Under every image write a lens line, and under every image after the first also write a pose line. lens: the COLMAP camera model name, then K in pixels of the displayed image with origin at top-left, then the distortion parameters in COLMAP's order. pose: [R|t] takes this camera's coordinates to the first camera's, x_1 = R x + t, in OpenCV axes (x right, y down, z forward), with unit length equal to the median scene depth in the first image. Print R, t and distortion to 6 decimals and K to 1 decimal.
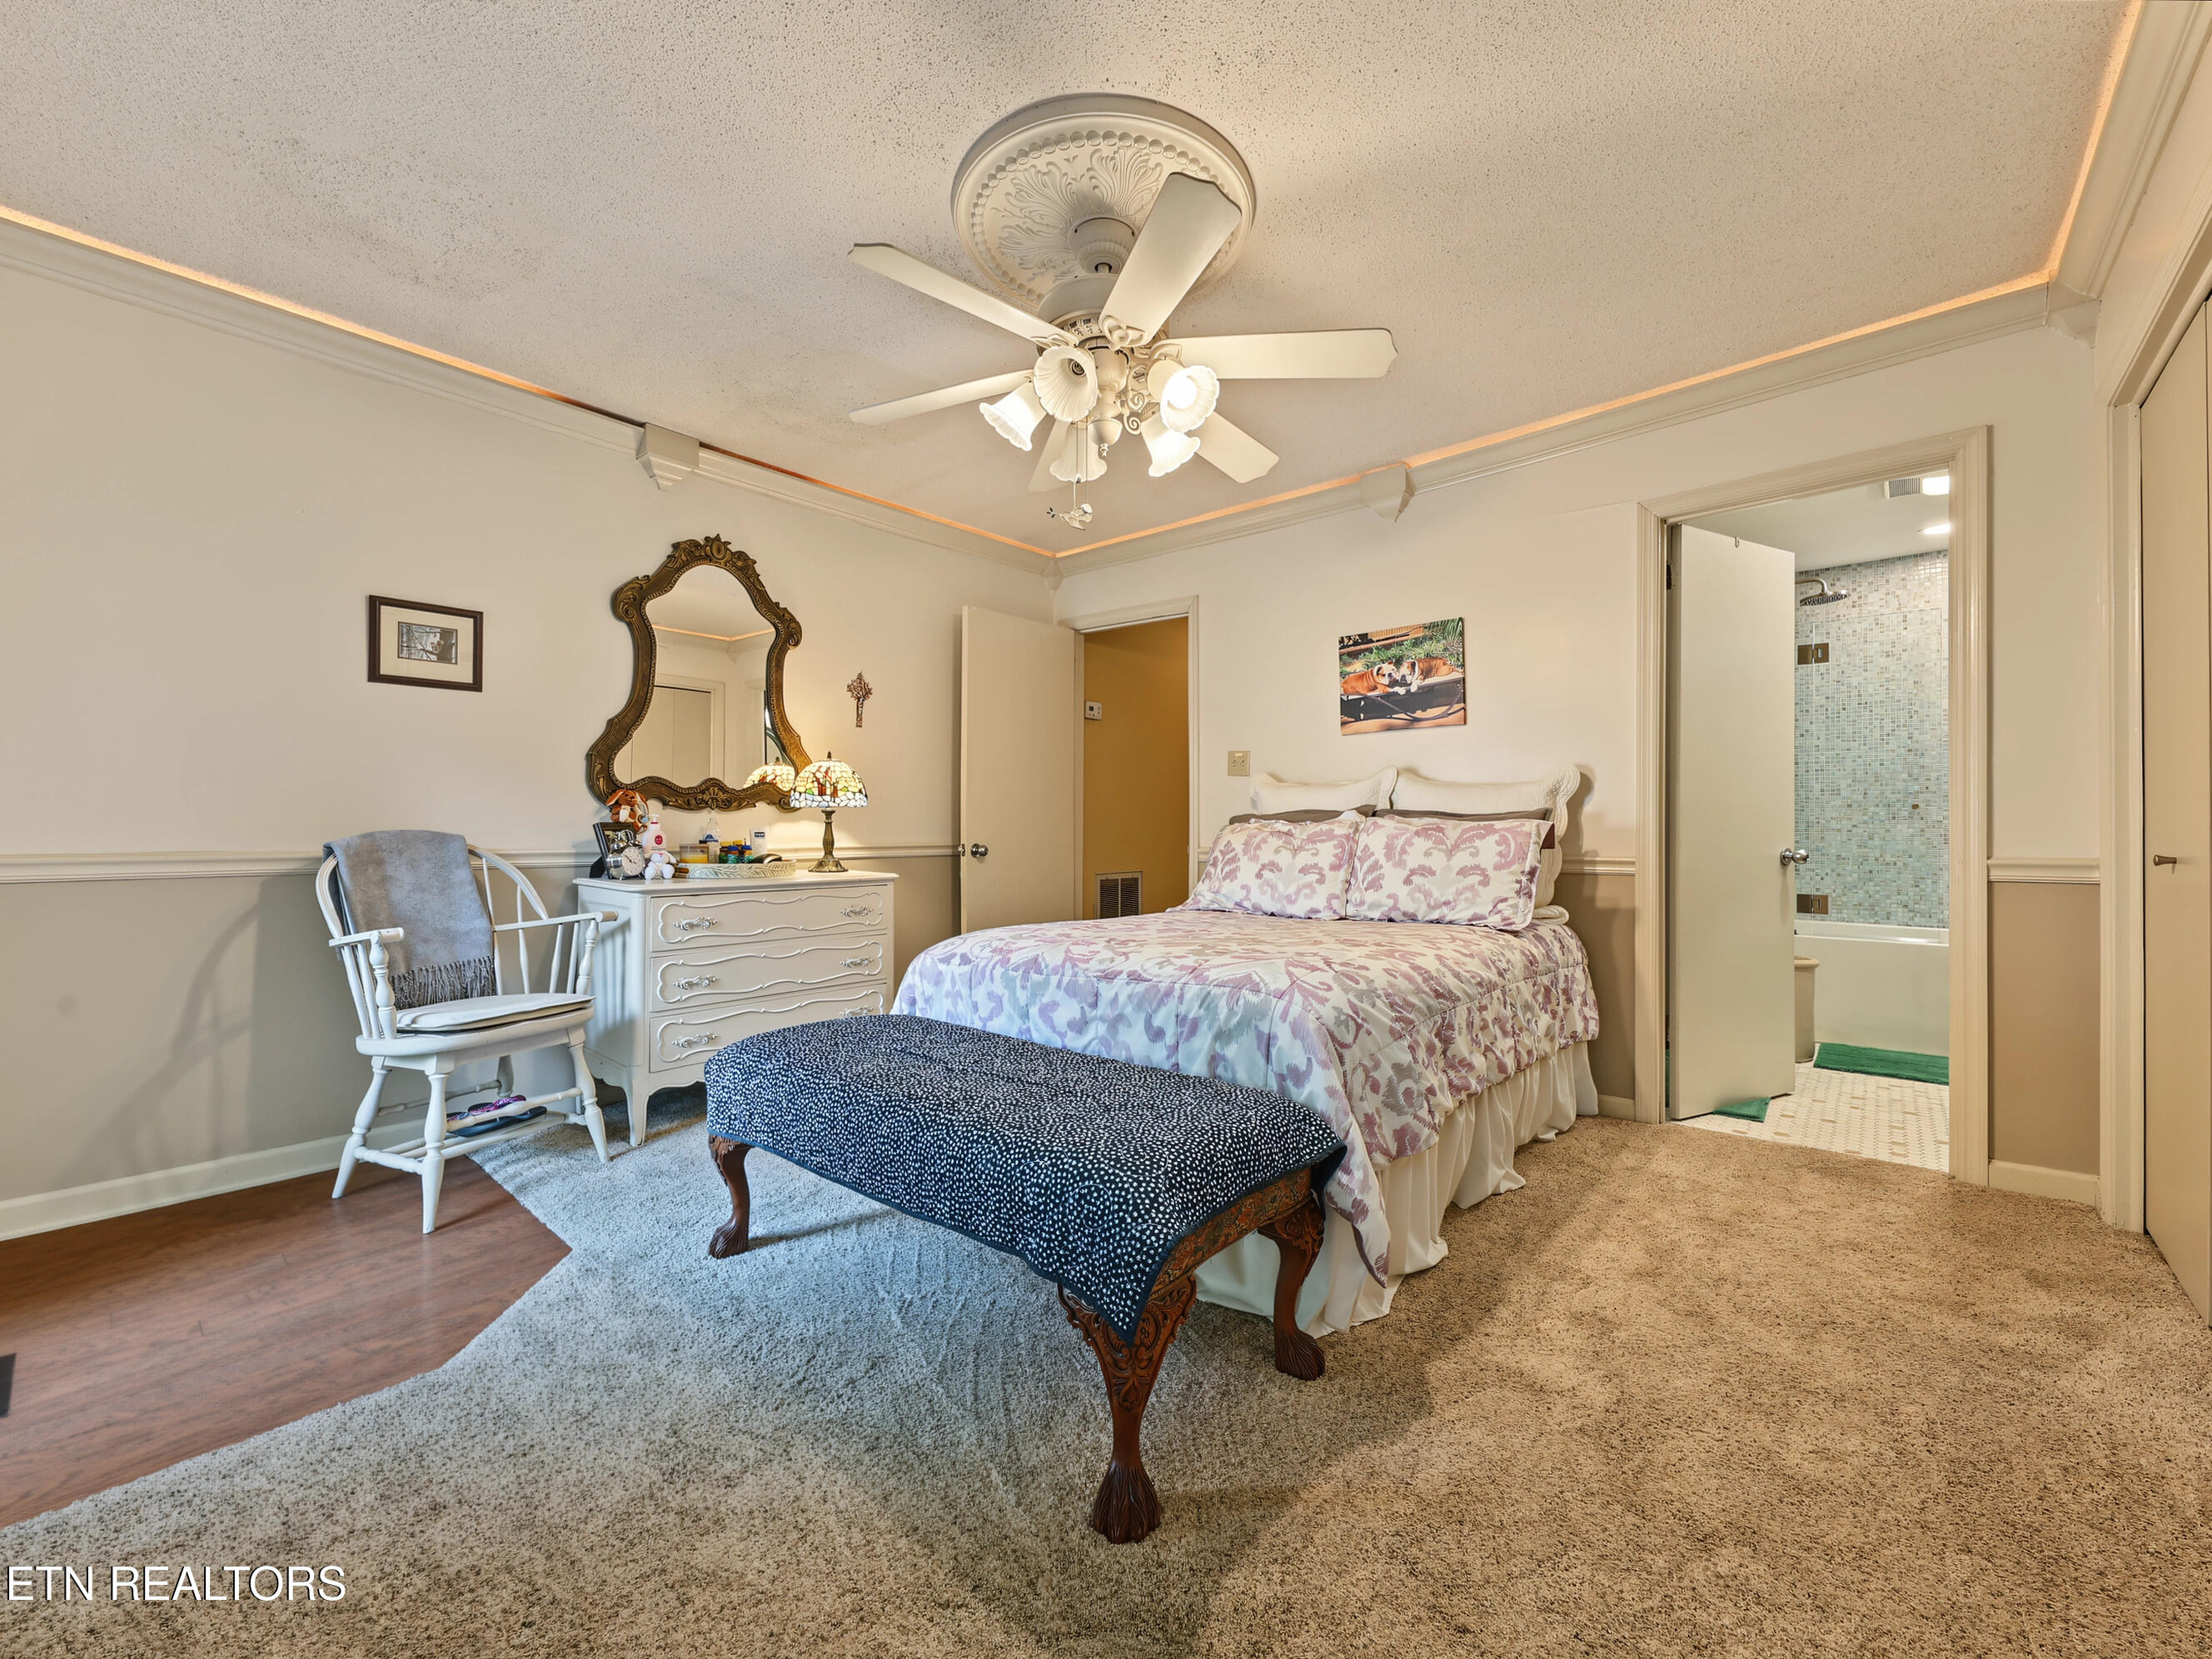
lens RADIAL K [[884.2, 0, 1106.0], [0, 884.2, 829.5], [0, 0, 1]] dist [-0.002005, -0.000087]
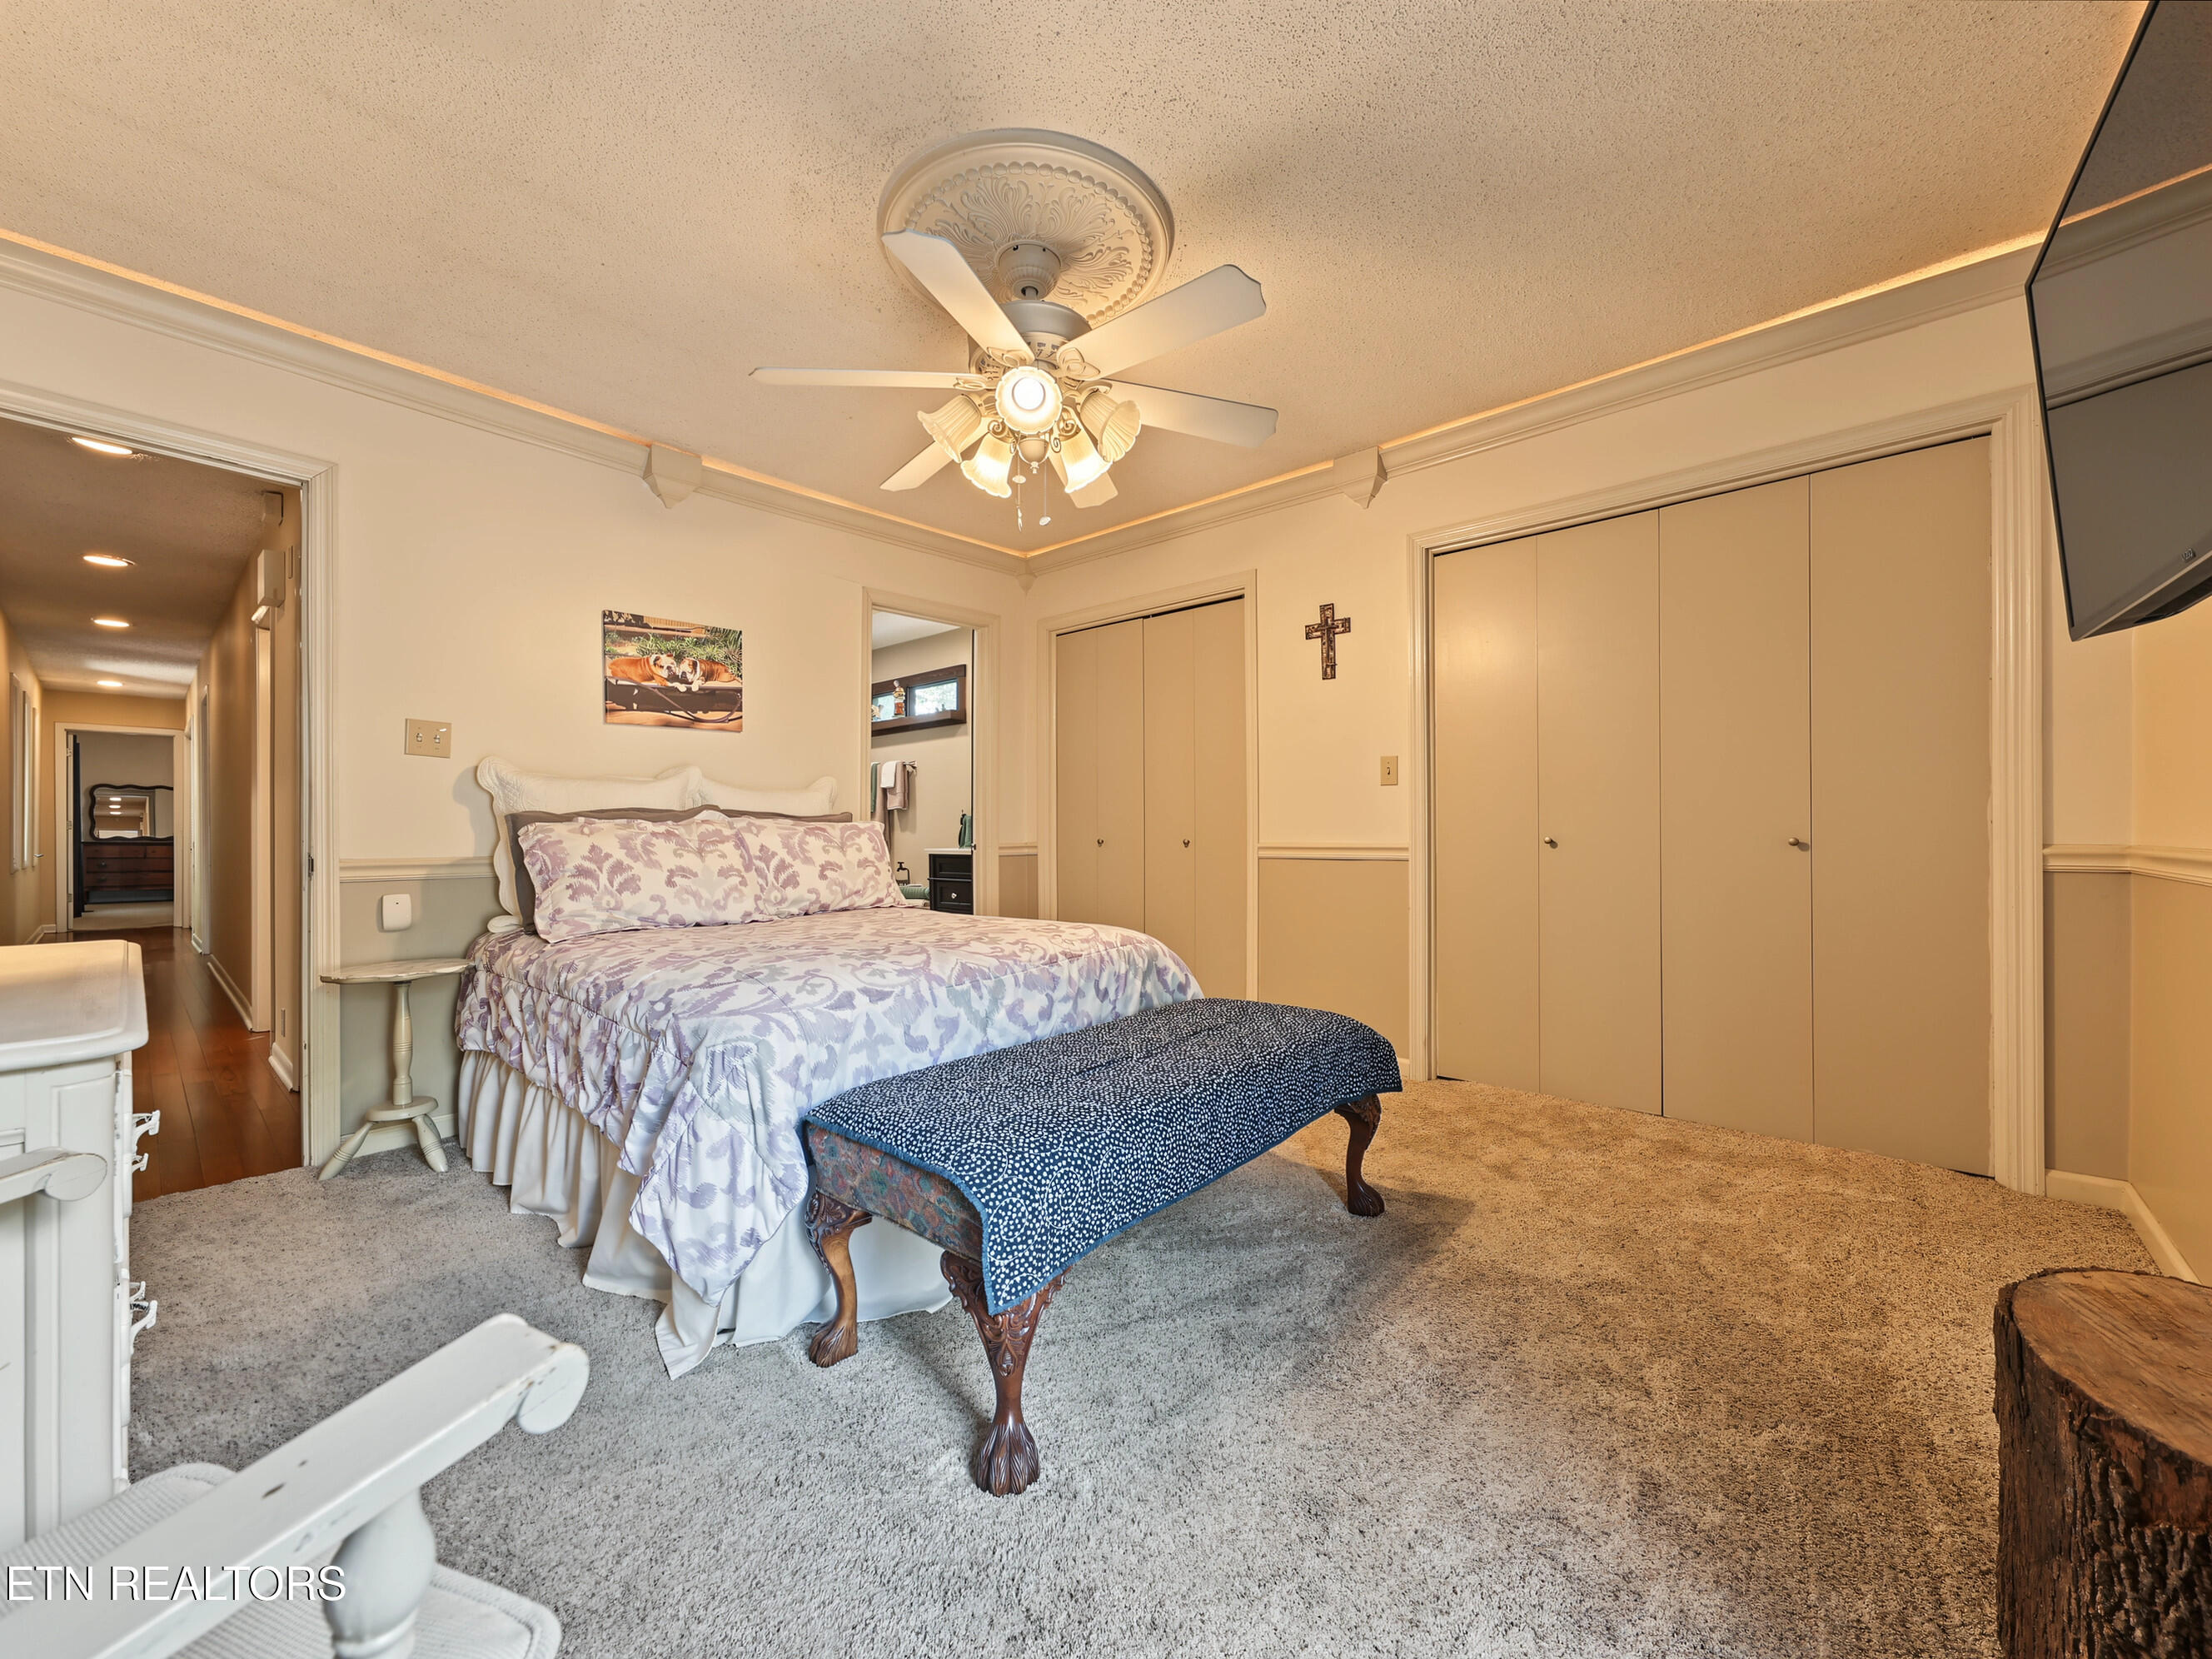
lens RADIAL K [[873.7, 0, 1087.0], [0, 873.7, 839.8], [0, 0, 1]] dist [-0.001347, -0.000388]
pose [[0.036829, -0.011721, 0.999253, -0.660795], [0.004020, 0.999925, 0.011581, 0.001454], [-0.999313, 0.003591, 0.036873, 0.560763]]
